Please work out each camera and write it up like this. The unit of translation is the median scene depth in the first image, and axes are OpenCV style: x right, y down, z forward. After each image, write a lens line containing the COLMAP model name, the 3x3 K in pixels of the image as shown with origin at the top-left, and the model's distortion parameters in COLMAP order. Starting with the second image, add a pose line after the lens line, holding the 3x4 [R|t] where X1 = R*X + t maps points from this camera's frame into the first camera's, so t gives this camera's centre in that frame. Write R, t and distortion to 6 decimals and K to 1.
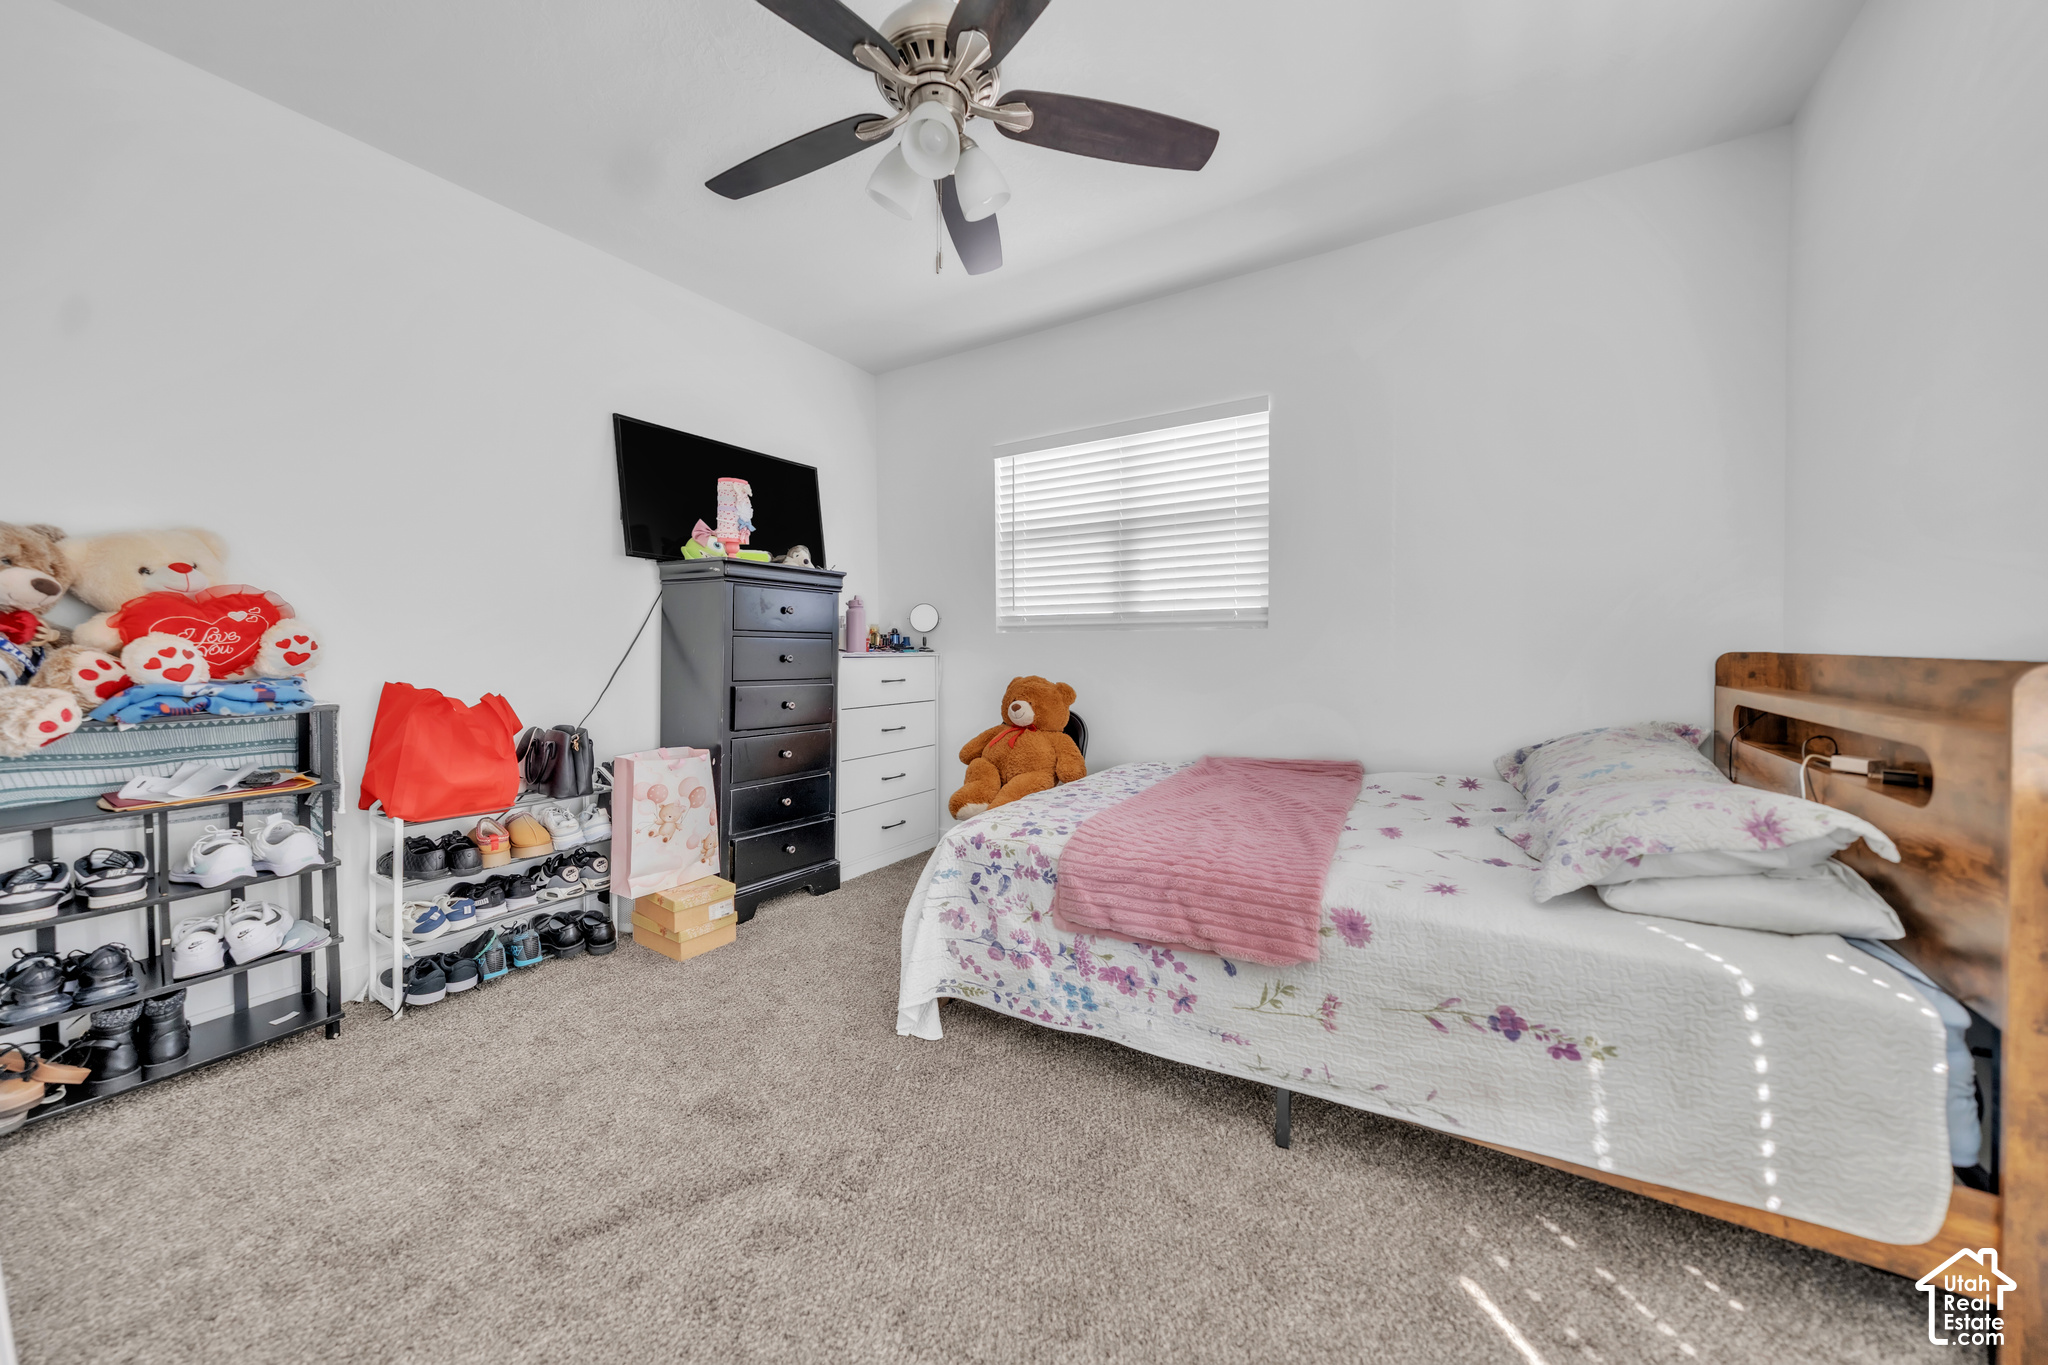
lens RADIAL K [[730.4, 0, 1026.8], [0, 730.4, 639.6], [0, 0, 1]] dist [-0.001411, -0.000356]
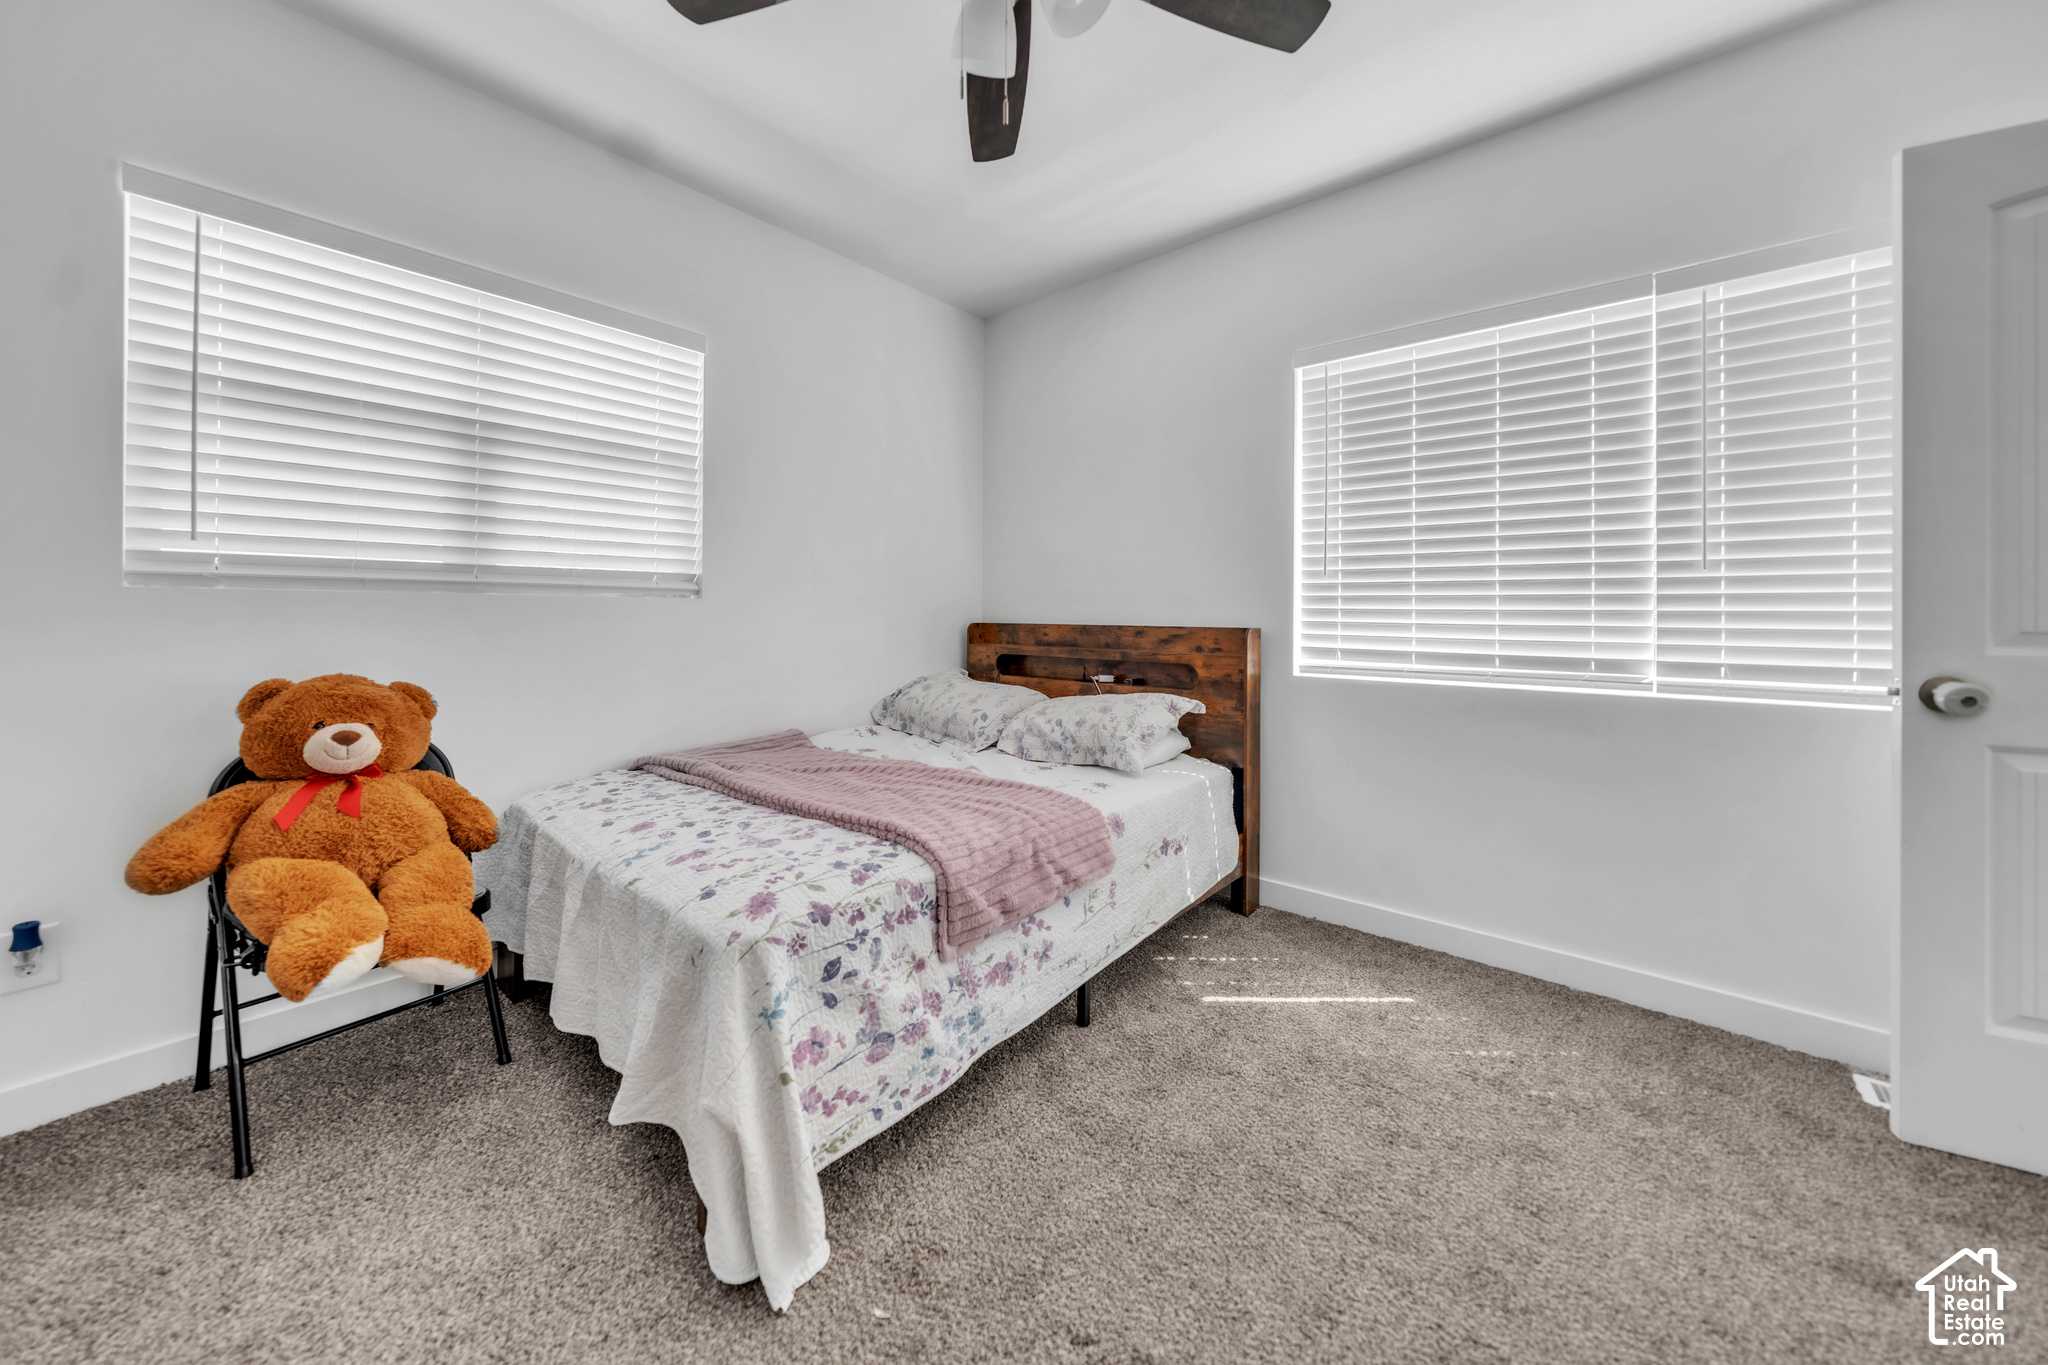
lens RADIAL K [[718.6, 0, 1019.8], [0, 718.6, 597.1], [0, 0, 1]] dist [-0.000505, -0.000059]
pose [[0.152209, 0.028957, 0.987924, -0.723400], [-0.015532, 0.999517, -0.026904, 0.001142], [-0.988226, -0.011250, 0.152585, 0.753385]]
